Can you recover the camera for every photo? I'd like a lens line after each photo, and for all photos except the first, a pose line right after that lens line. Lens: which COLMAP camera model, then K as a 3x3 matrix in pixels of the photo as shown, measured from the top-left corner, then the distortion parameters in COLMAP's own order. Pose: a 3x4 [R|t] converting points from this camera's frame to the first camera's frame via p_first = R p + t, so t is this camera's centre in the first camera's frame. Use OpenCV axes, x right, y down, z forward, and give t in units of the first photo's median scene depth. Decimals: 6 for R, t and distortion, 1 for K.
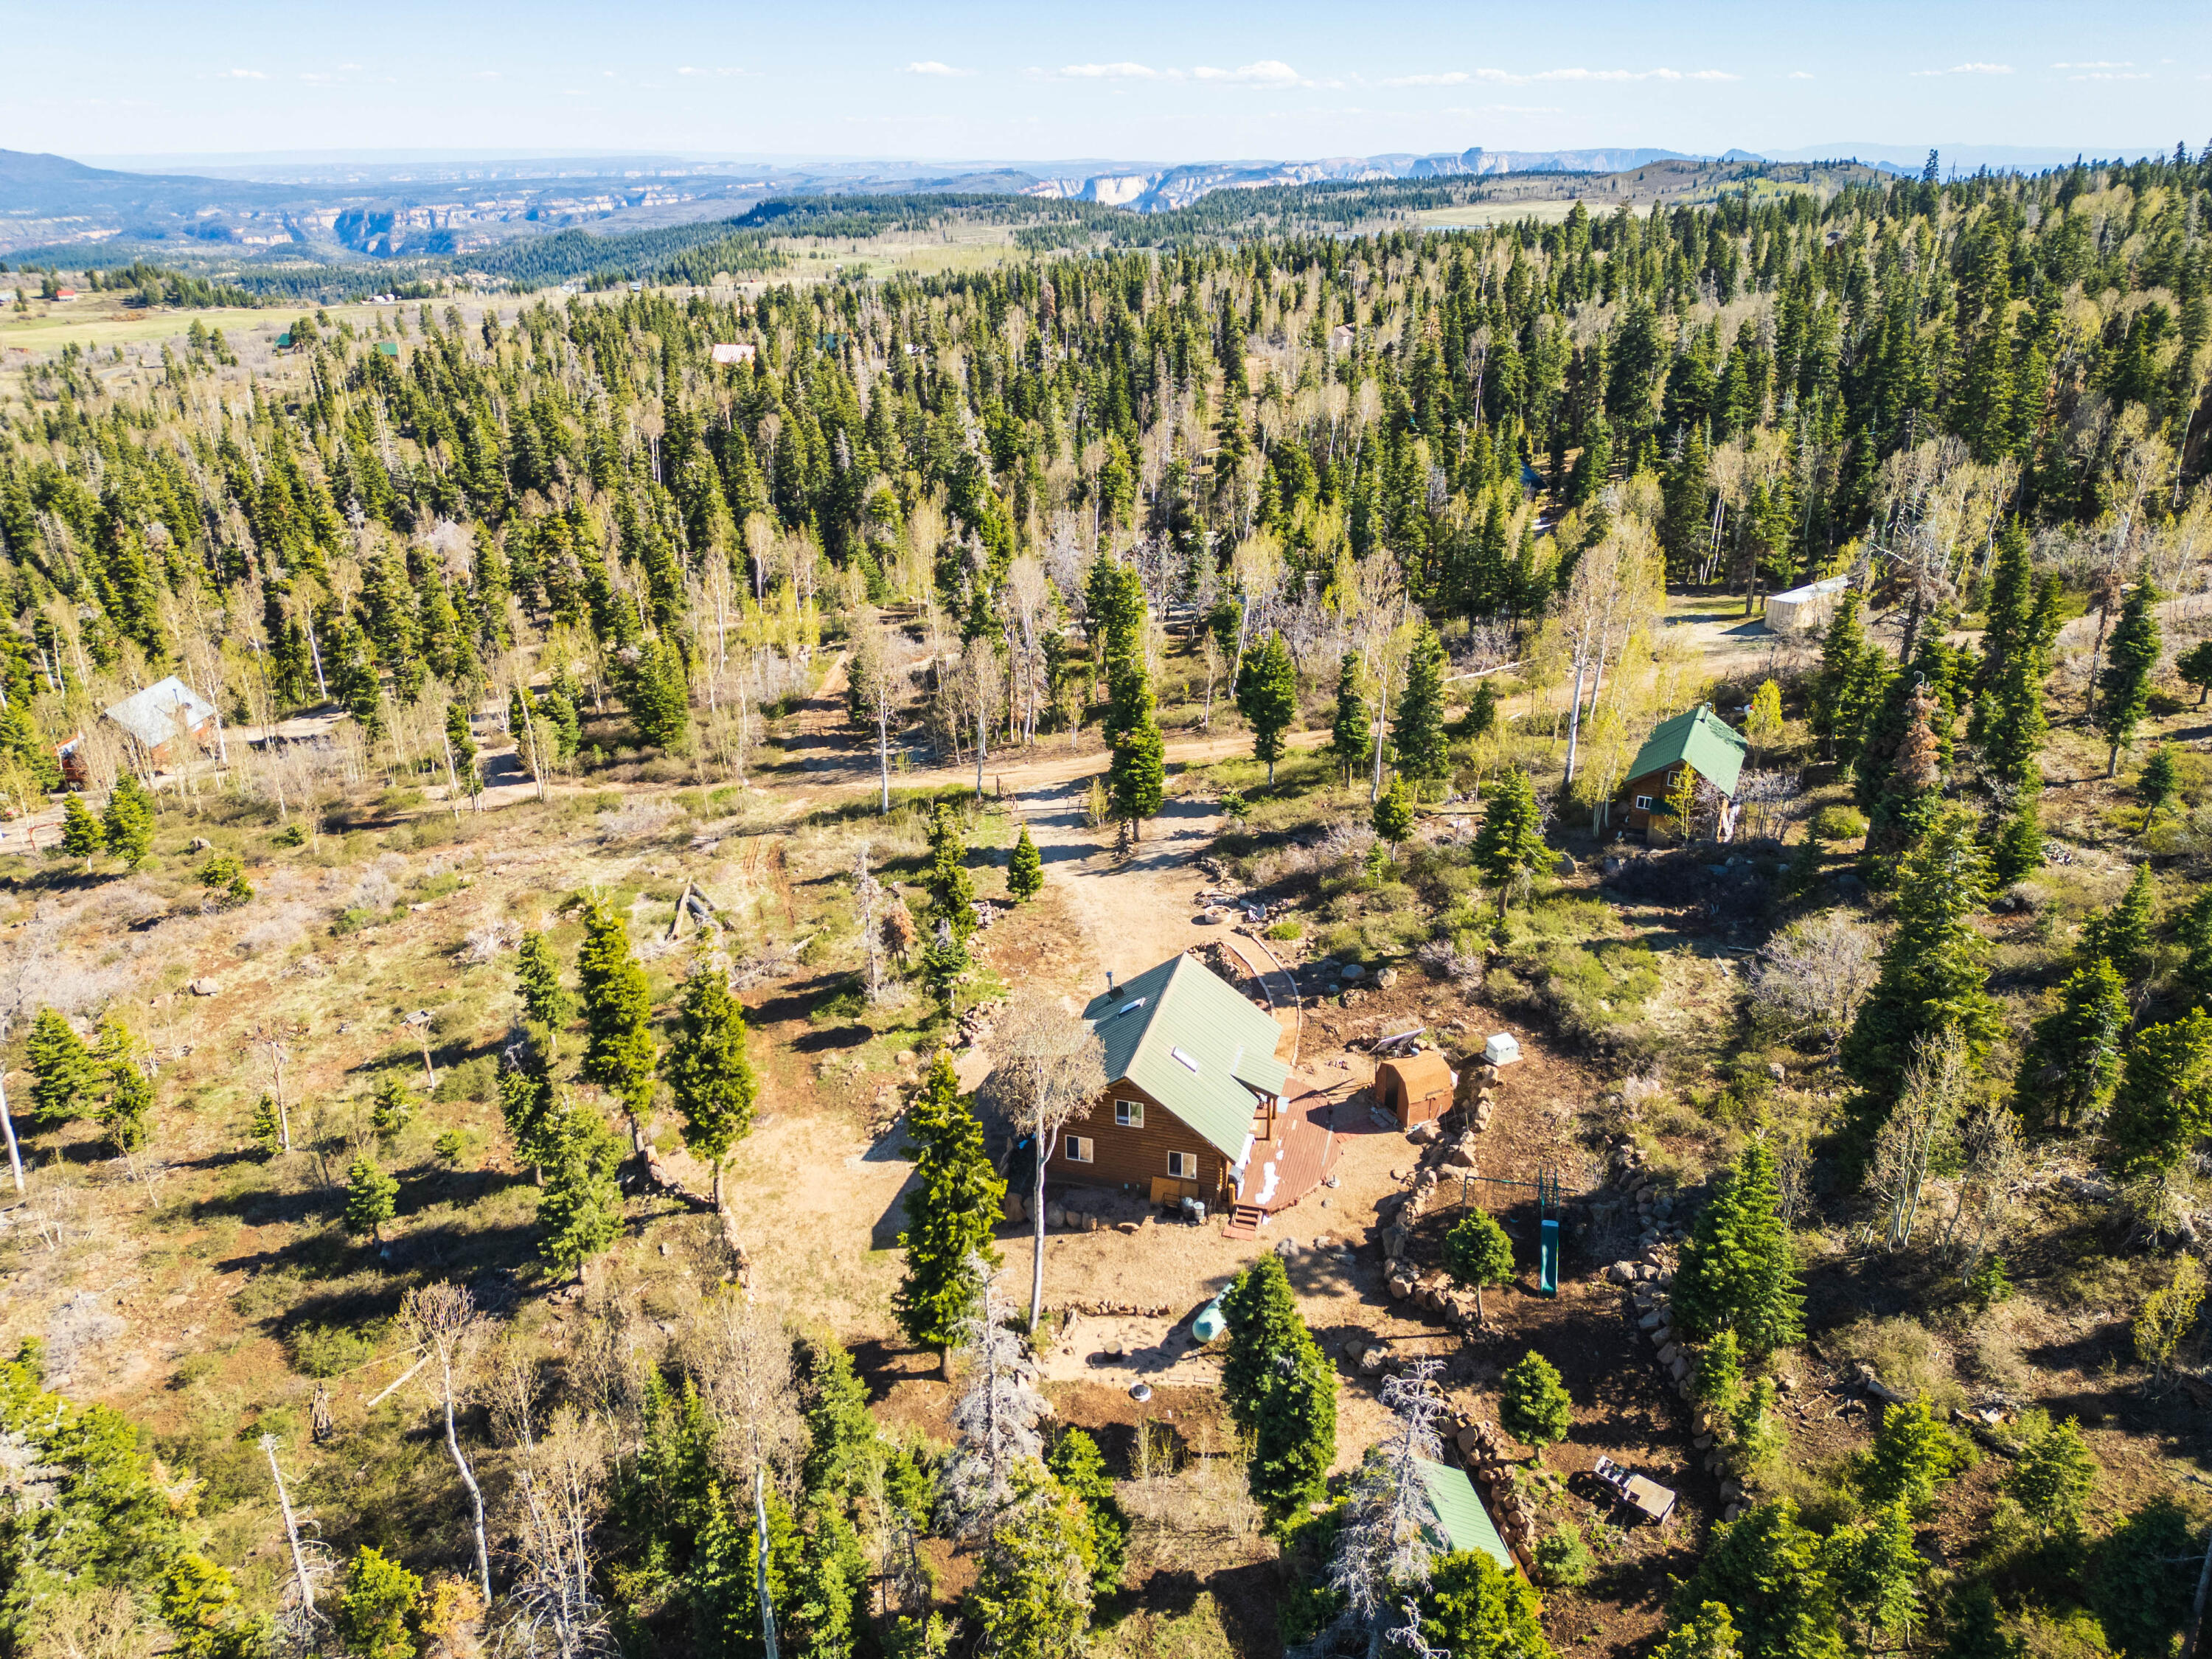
lens RADIAL K [[1549.0, 0, 1105.0], [0, 1549.0, 825.5], [0, 0, 1]] dist [0.081657, -0.074343]
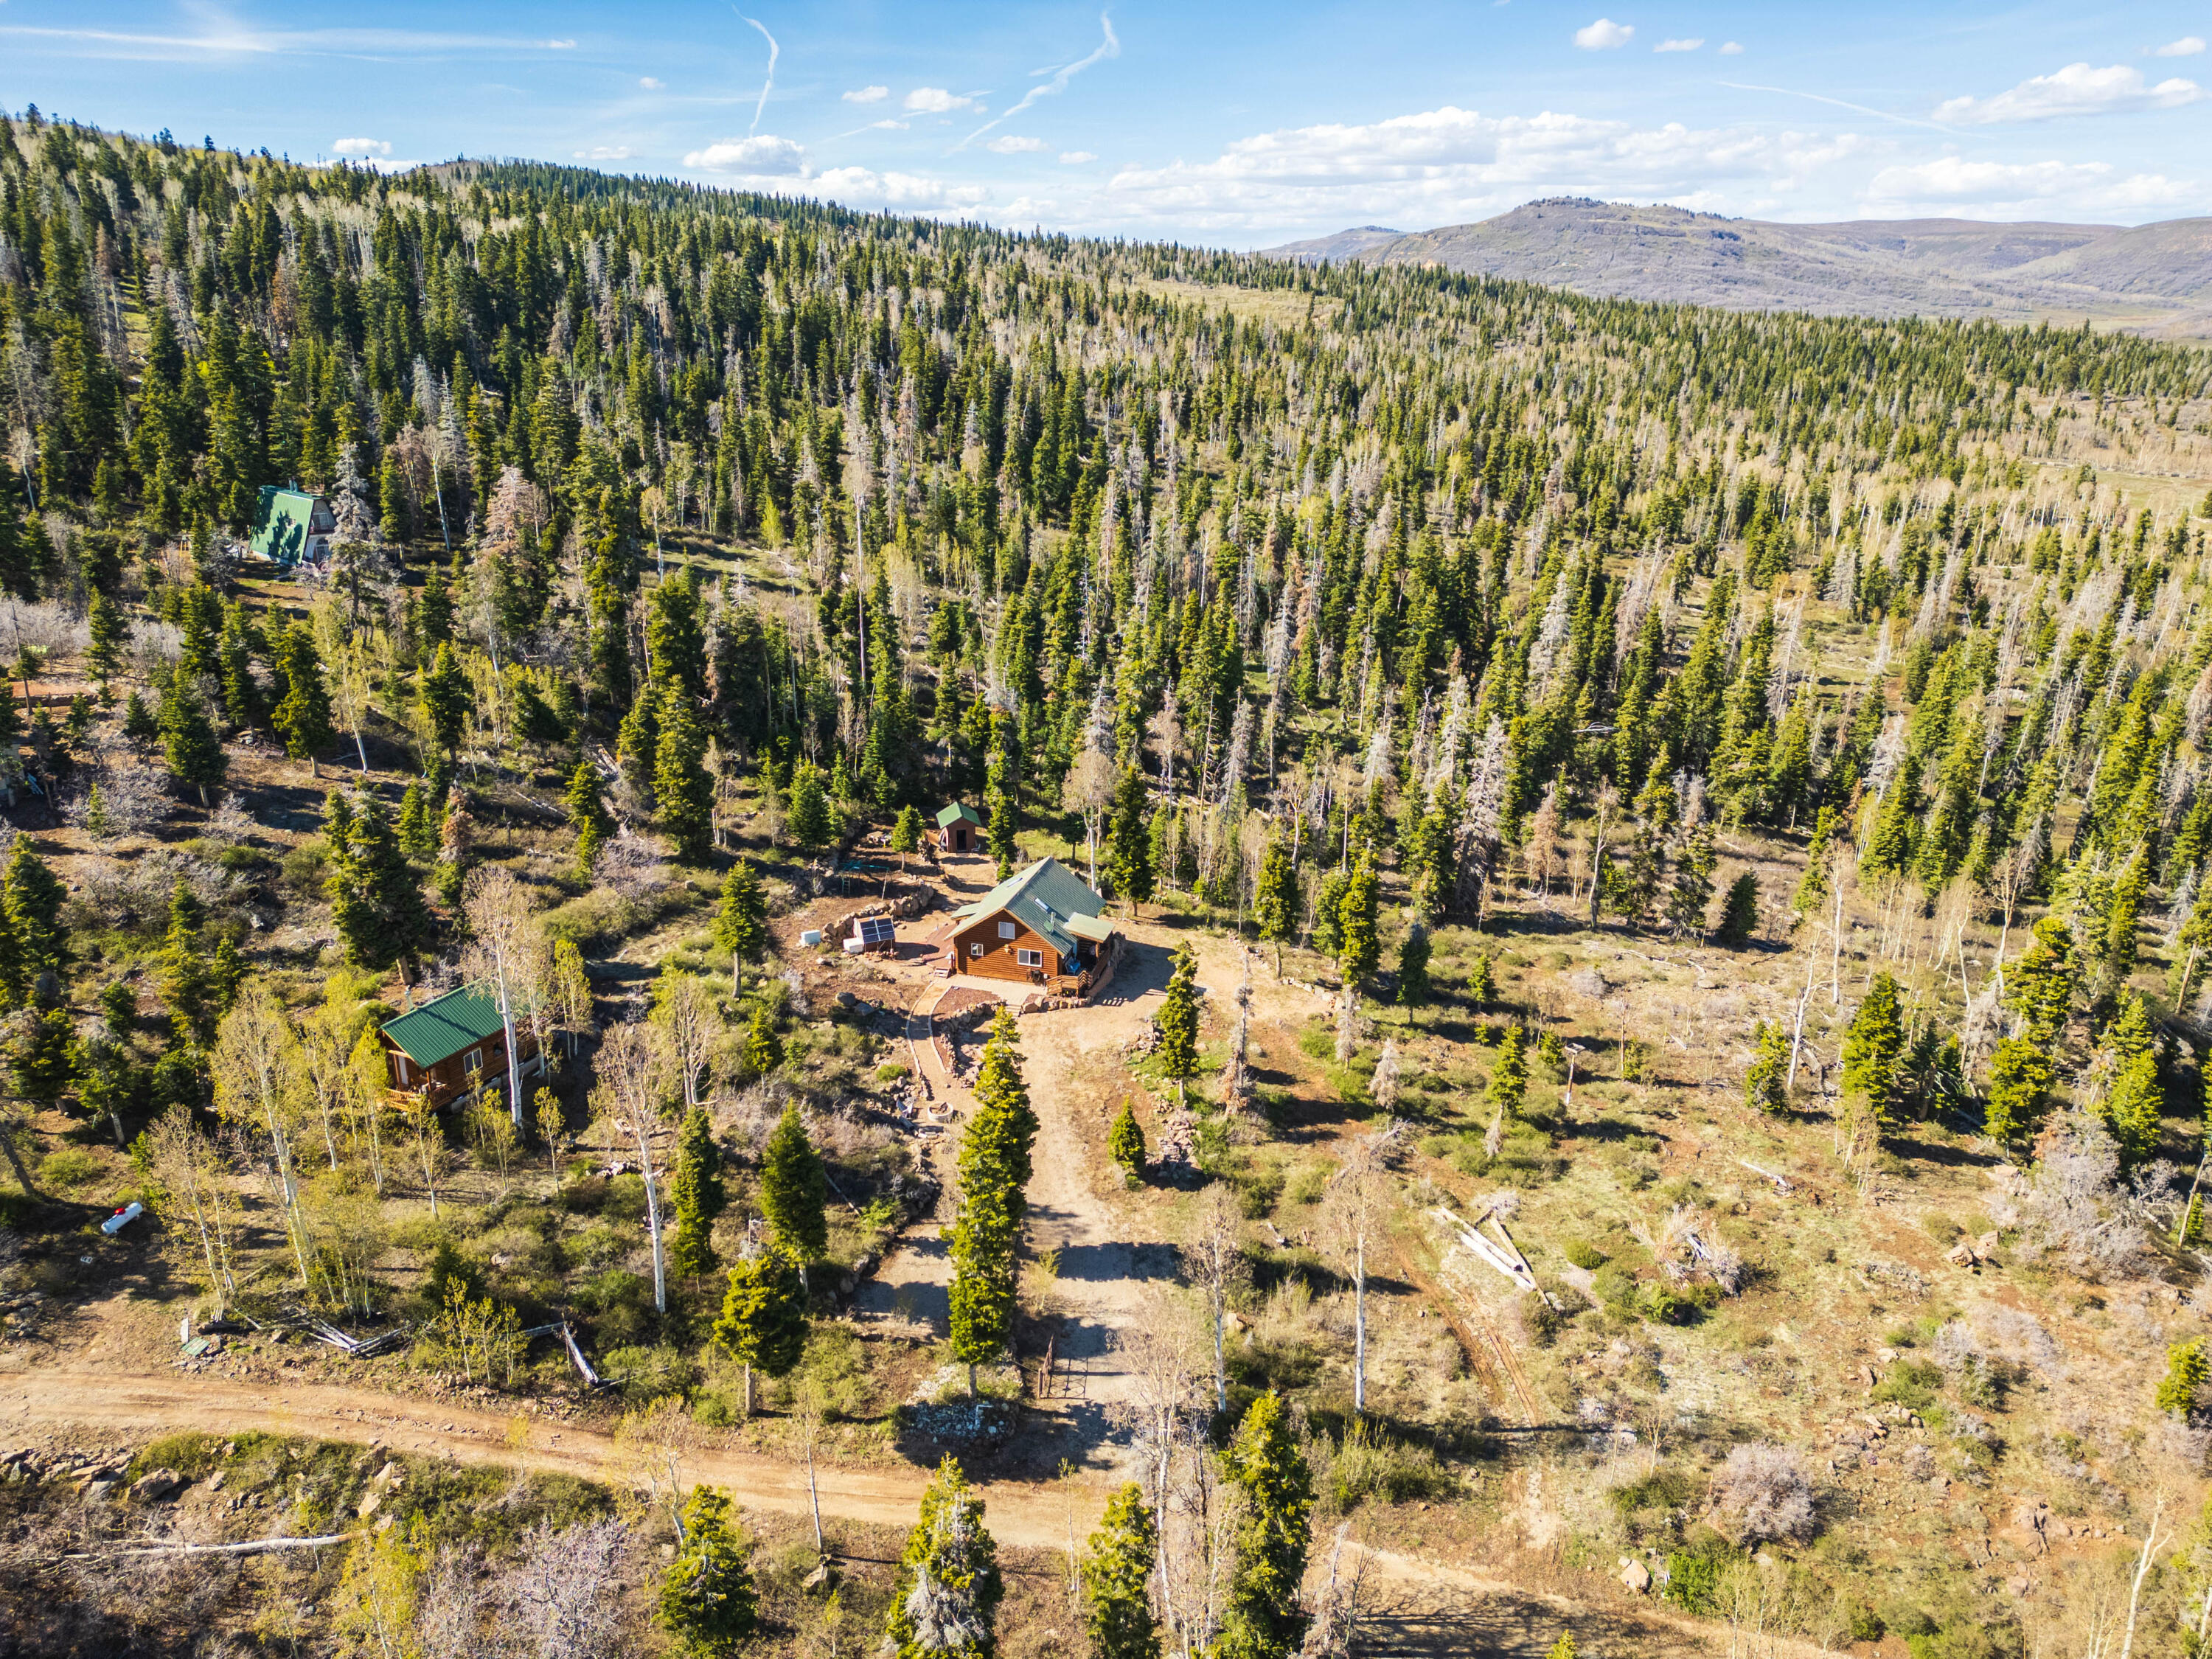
lens RADIAL K [[1549.0, 0, 1109.9], [0, 1549.0, 835.6], [0, 0, 1]] dist [0.081657, -0.074343]
pose [[-0.999992, -0.003791, -0.001314, -0.039640], [-0.003661, 0.728120, 0.685440, -0.801583], [-0.001642, 0.685439, -0.728128, 1.624674]]
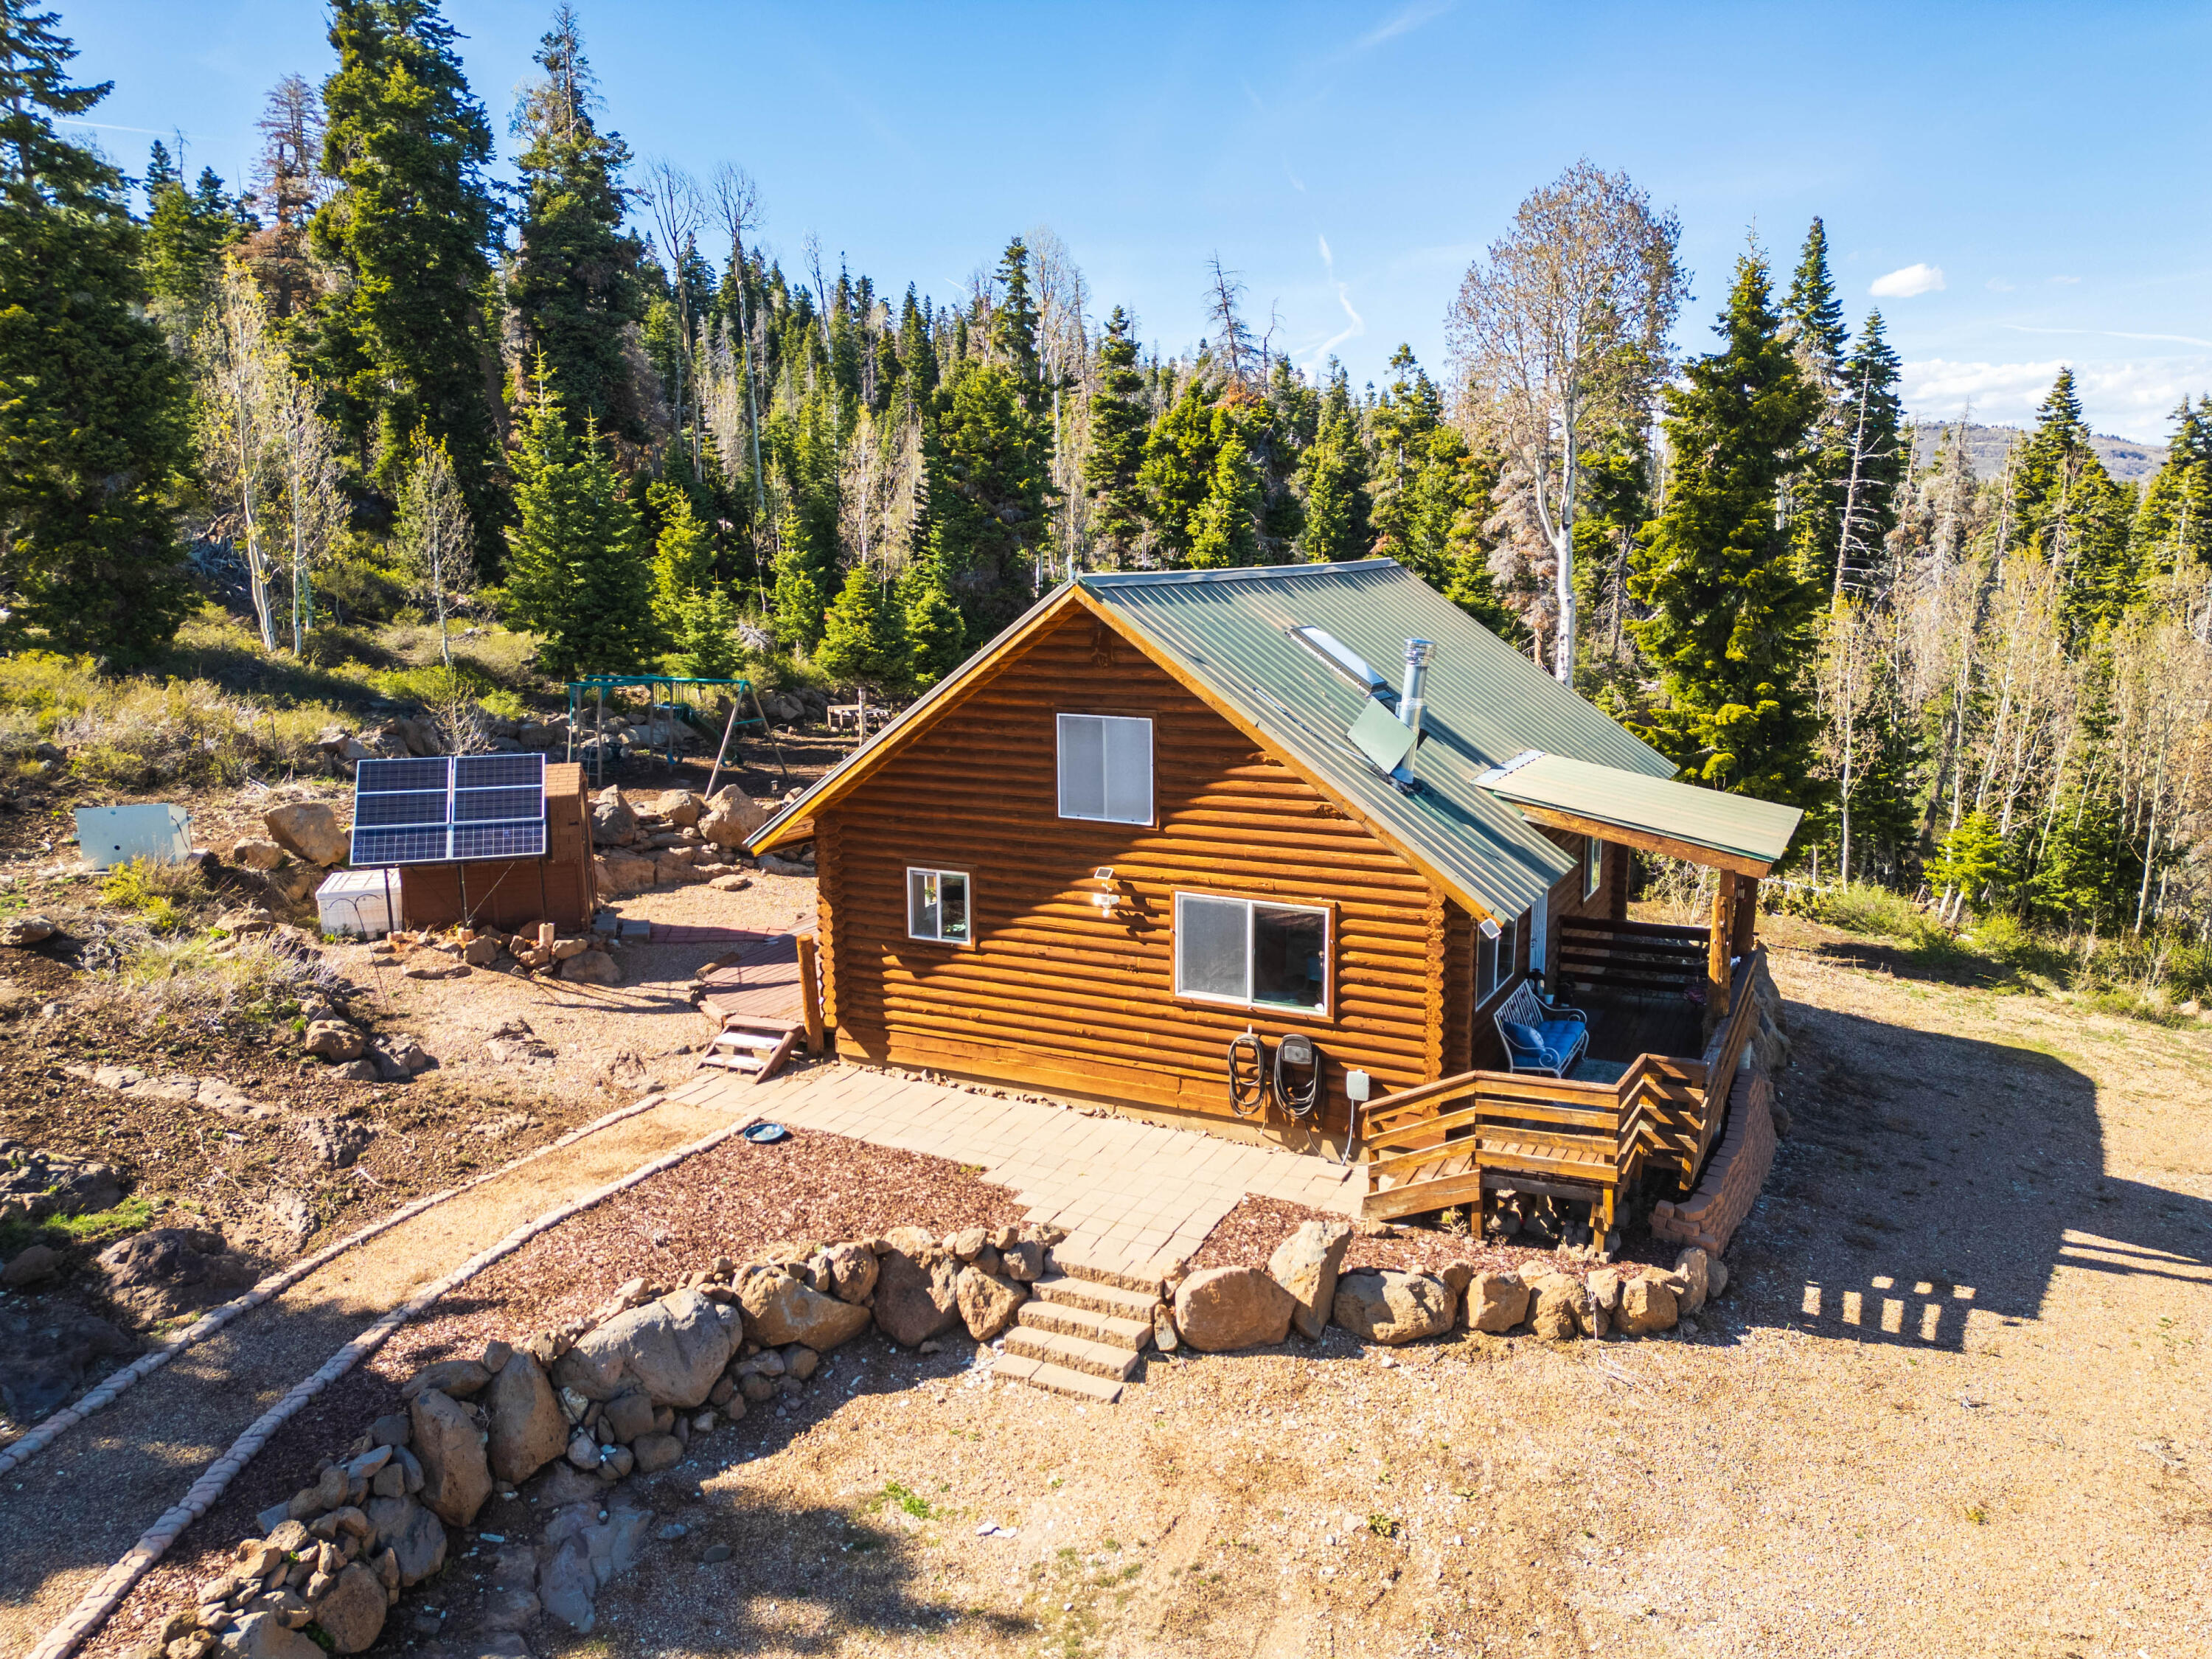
lens RADIAL K [[1549.0, 0, 1109.4], [0, 1549.0, 837.3], [0, 0, 1]] dist [0.081657, -0.074343]
pose [[-0.979326, -0.017862, 0.201499, 0.001273], [0.099462, 0.824857, 0.556524, -0.009167], [-0.176149, 0.565060, -0.806027, 0.944334]]
